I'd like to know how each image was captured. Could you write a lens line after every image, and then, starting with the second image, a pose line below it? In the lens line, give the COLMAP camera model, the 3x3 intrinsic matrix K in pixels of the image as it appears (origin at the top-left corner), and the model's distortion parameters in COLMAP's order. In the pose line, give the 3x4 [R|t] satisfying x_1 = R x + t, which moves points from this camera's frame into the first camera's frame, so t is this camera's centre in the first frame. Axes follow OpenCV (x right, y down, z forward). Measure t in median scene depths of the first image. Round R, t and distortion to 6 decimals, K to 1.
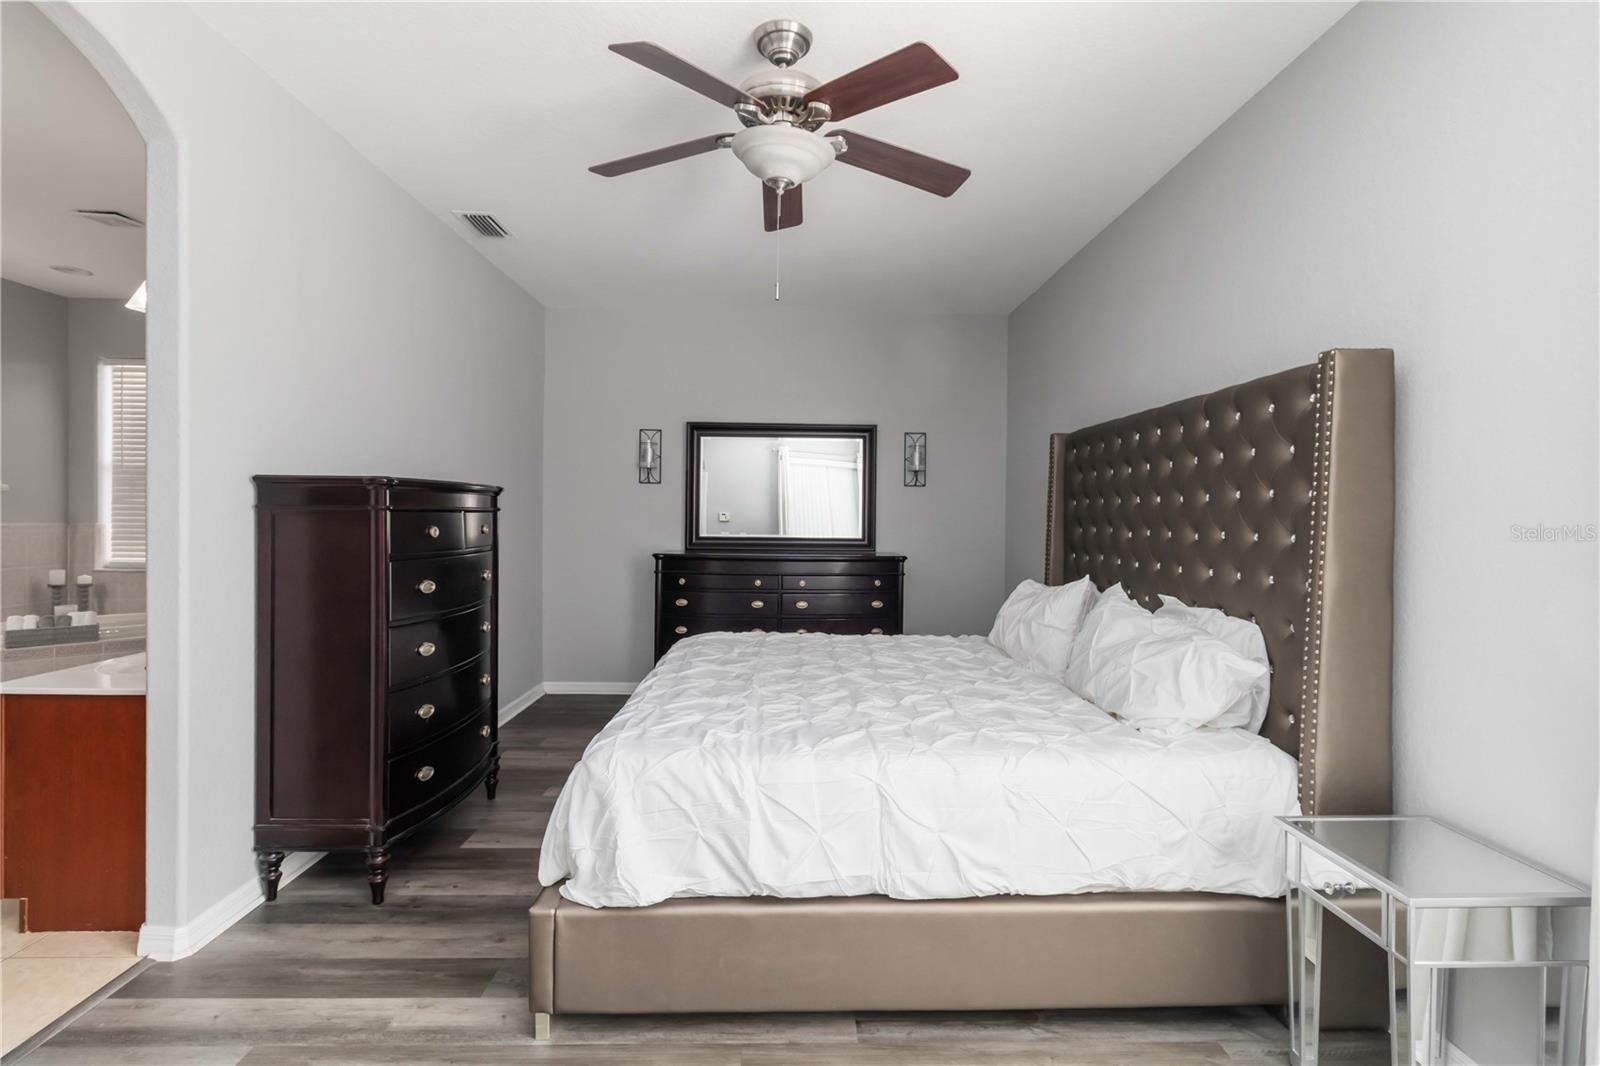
lens RADIAL K [[748.5, 0, 803.2], [0, 748.5, 523.9], [0, 0, 1]] dist [0.004939, 0.000025]
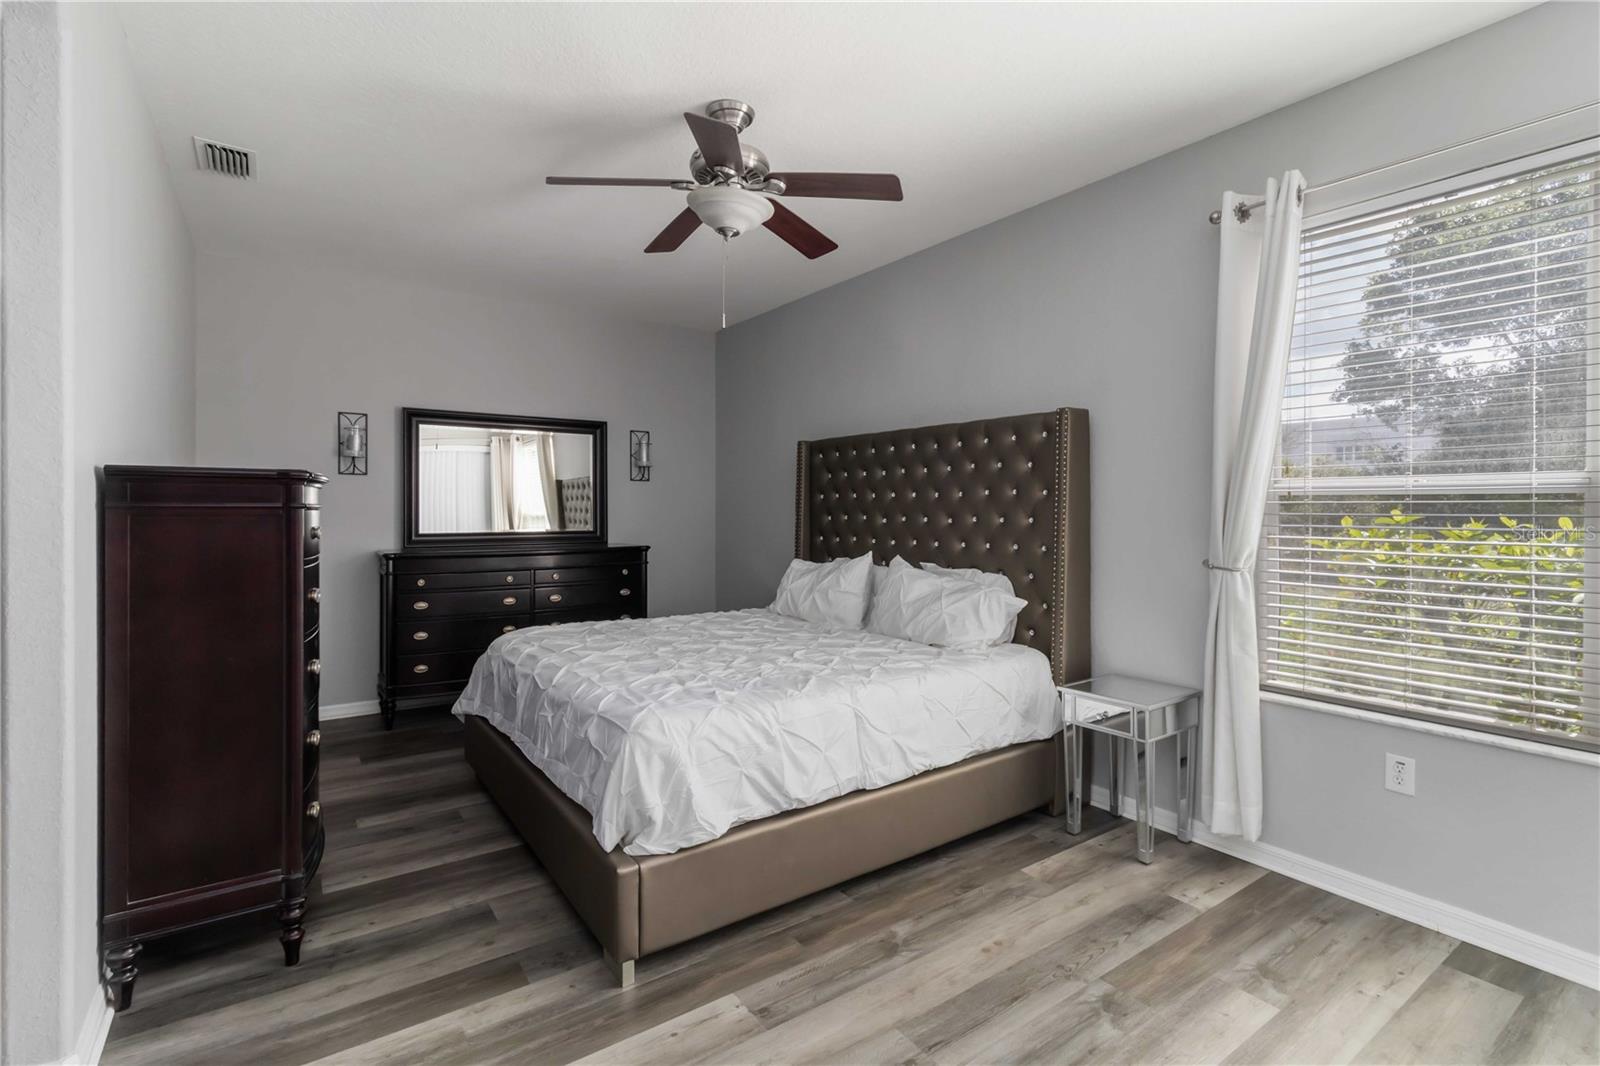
lens RADIAL K [[748.5, 0, 806.7], [0, 748.5, 513.2], [0, 0, 1]] dist [0.004939, 0.000025]
pose [[0.828701, -0.015097, 0.559488, -0.554215], [0.015968, 0.999867, 0.003329, -0.007377], [-0.559464, 0.006175, 0.828832, -0.052682]]
